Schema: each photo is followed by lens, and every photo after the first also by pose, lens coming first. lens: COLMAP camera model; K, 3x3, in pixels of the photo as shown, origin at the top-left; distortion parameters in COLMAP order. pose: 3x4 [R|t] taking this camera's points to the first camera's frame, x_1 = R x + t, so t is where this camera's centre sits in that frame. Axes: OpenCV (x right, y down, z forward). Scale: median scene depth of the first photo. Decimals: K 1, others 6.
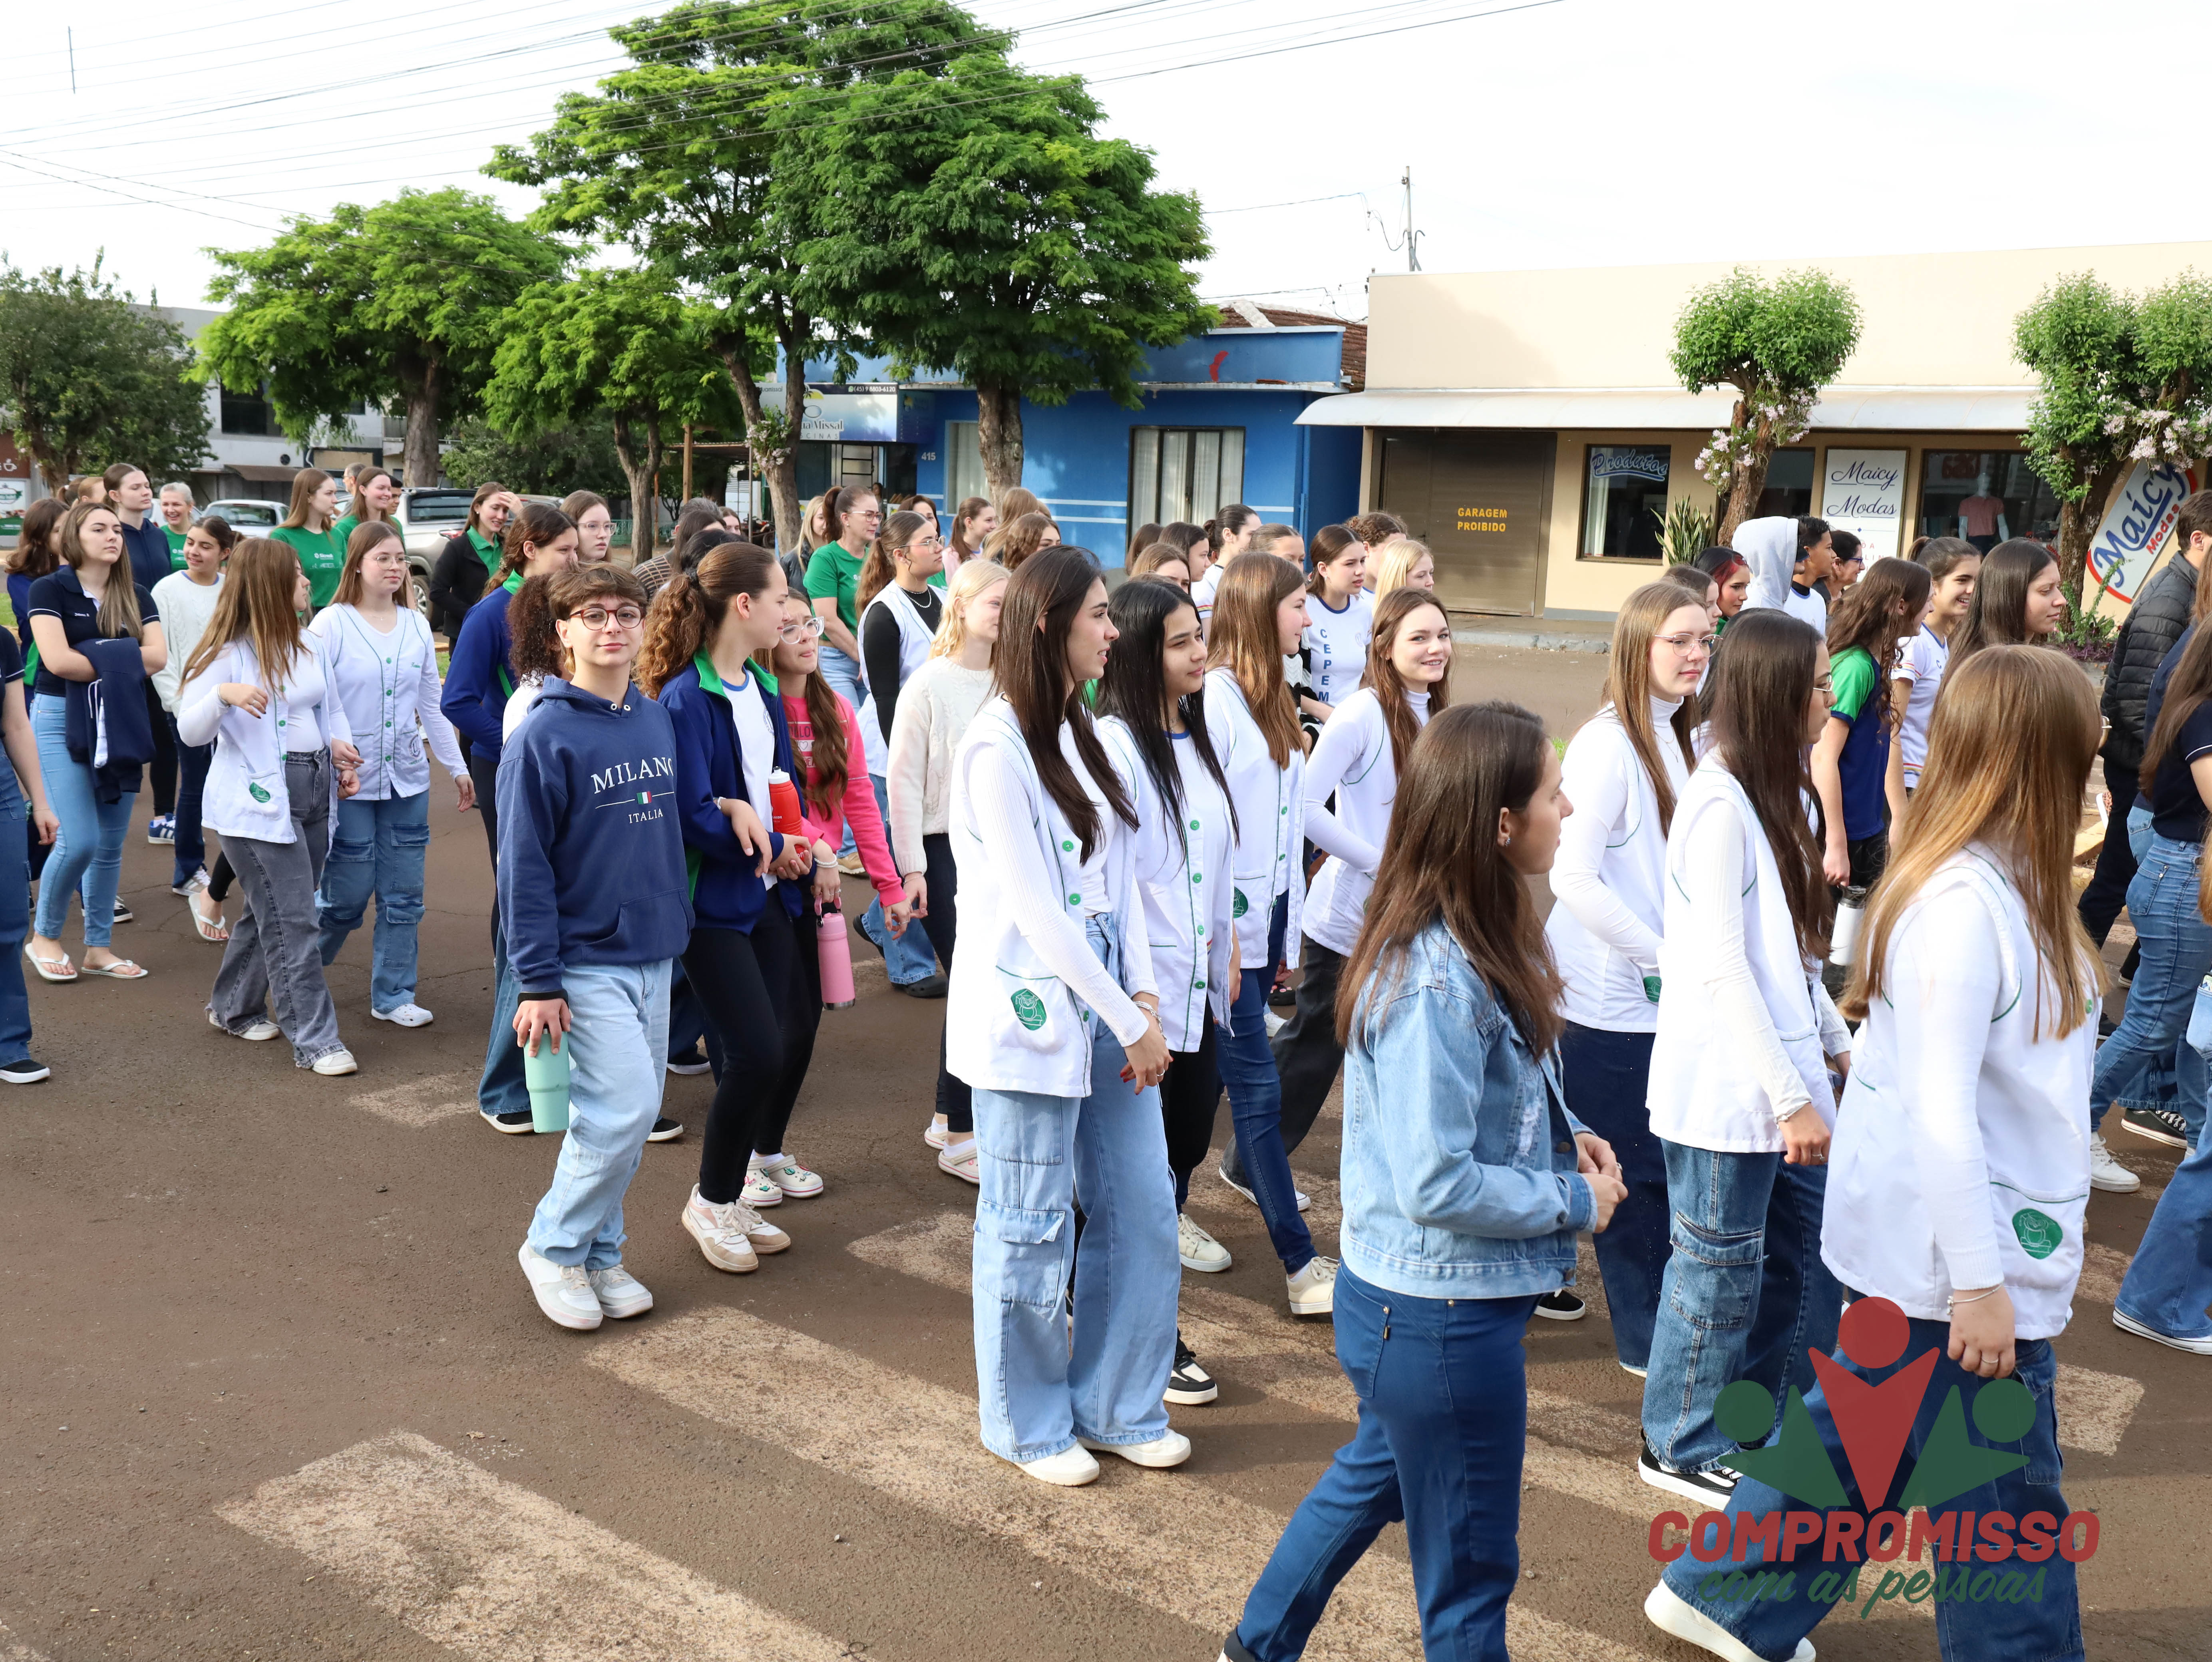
lens RADIAL K [[2058.6, 0, 1118.9], [0, 2058.6, 841.5], [0, 0, 1]] dist [-0.007693, 0.000000]
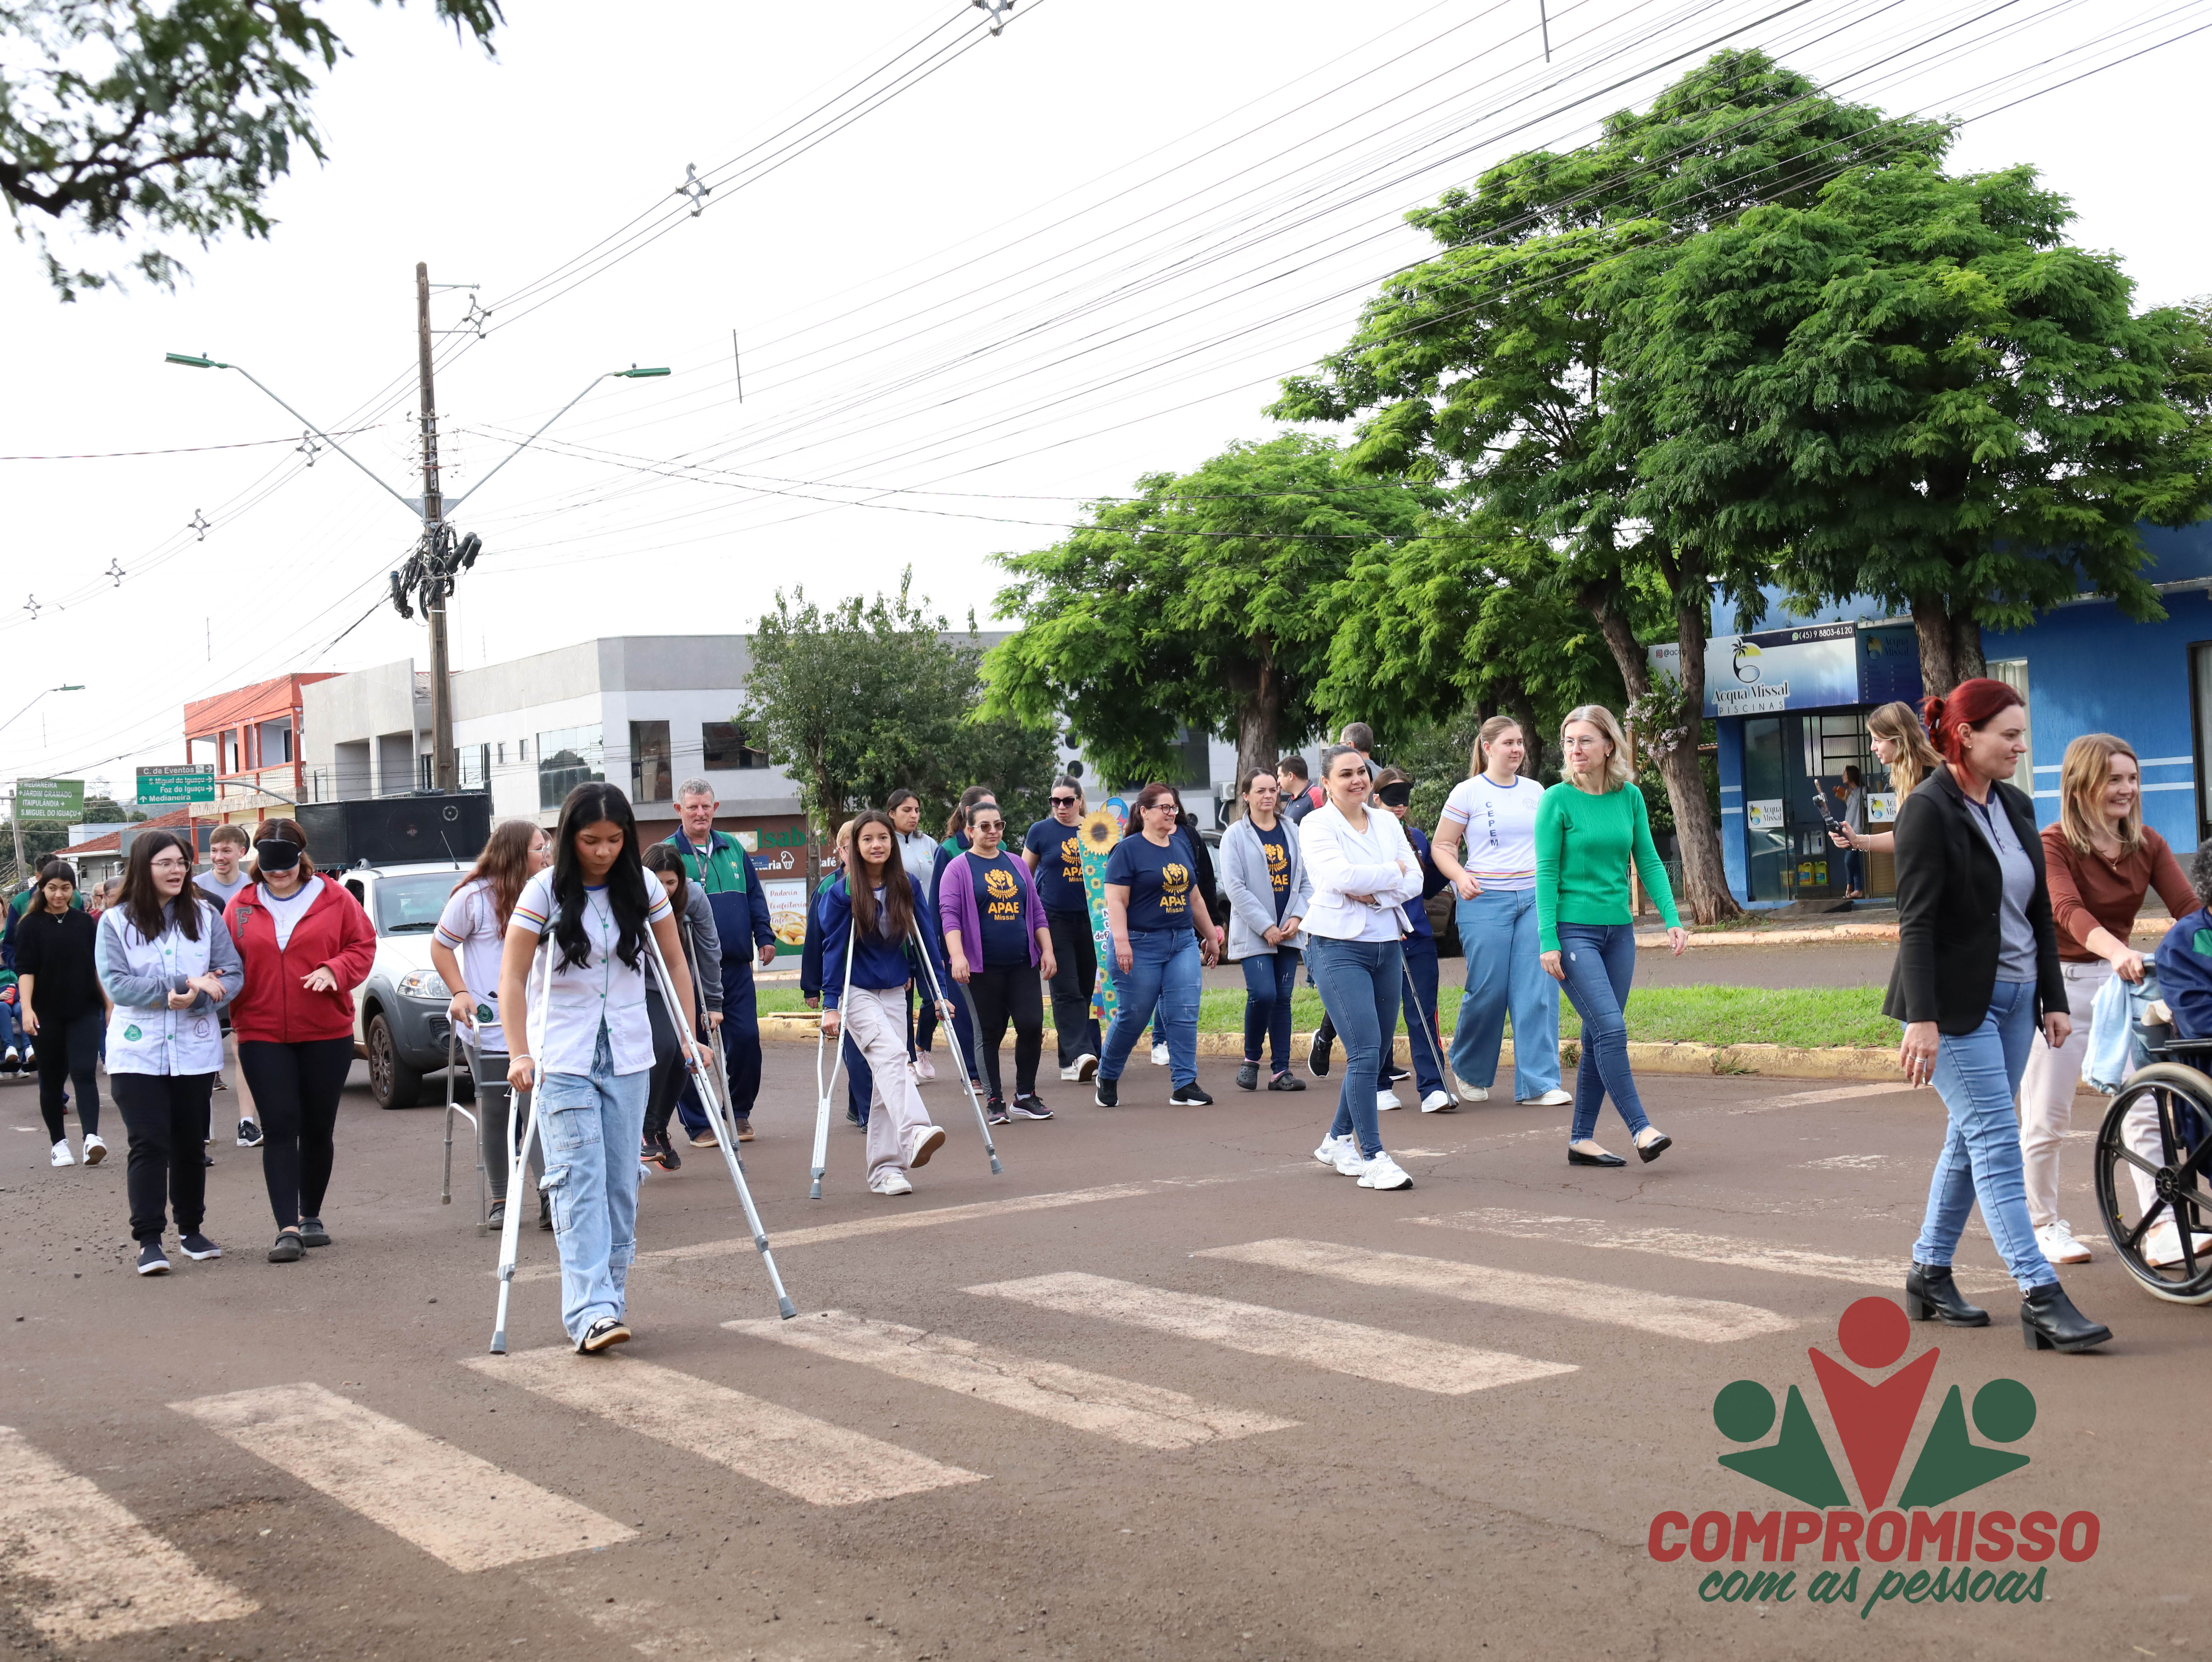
lens RADIAL K [[3298.7, 0, 1096.7], [0, 3298.7, 851.2], [0, 0, 1]] dist [0.012377, 0.000000]
pose [[0.902618, -0.084422, -0.422082, 0.147223], [0.015401, 0.986284, -0.164335, 0.039342], [0.430166, 0.141831, 0.891539, -0.110936]]
